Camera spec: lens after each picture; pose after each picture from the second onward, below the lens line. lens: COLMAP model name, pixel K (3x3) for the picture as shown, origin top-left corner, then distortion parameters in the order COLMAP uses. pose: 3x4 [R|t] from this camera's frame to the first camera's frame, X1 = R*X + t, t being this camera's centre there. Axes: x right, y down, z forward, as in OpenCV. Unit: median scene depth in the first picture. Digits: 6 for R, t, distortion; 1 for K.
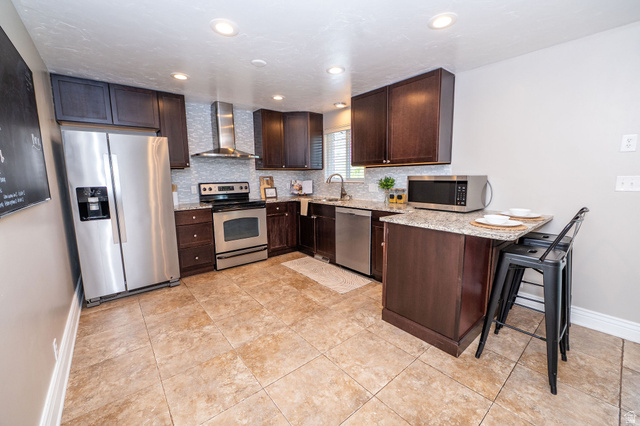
lens RADIAL K [[252.6, 0, 331.2], [0, 252.6, 209.3], [0, 0, 1]] dist [-0.011004, -0.000812]
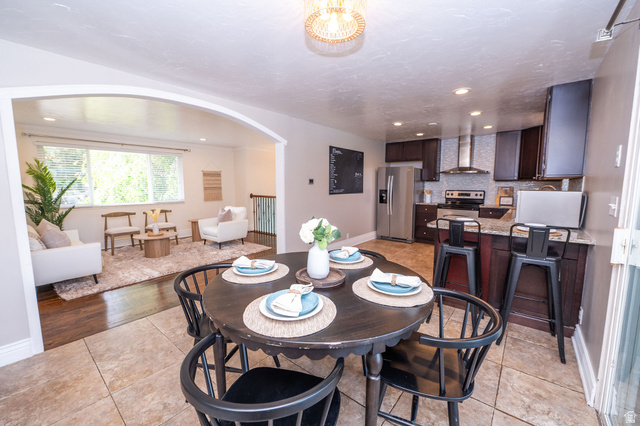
lens RADIAL K [[252.6, 0, 319.6], [0, 252.6, 211.2], [0, 0, 1]] dist [-0.011004, -0.000812]
pose [[0.169531, 0.117148, -0.978538, 0.835525], [-0.128000, 0.987117, 0.095999, -0.024182], [0.977177, 0.108978, 0.182342, -0.031087]]
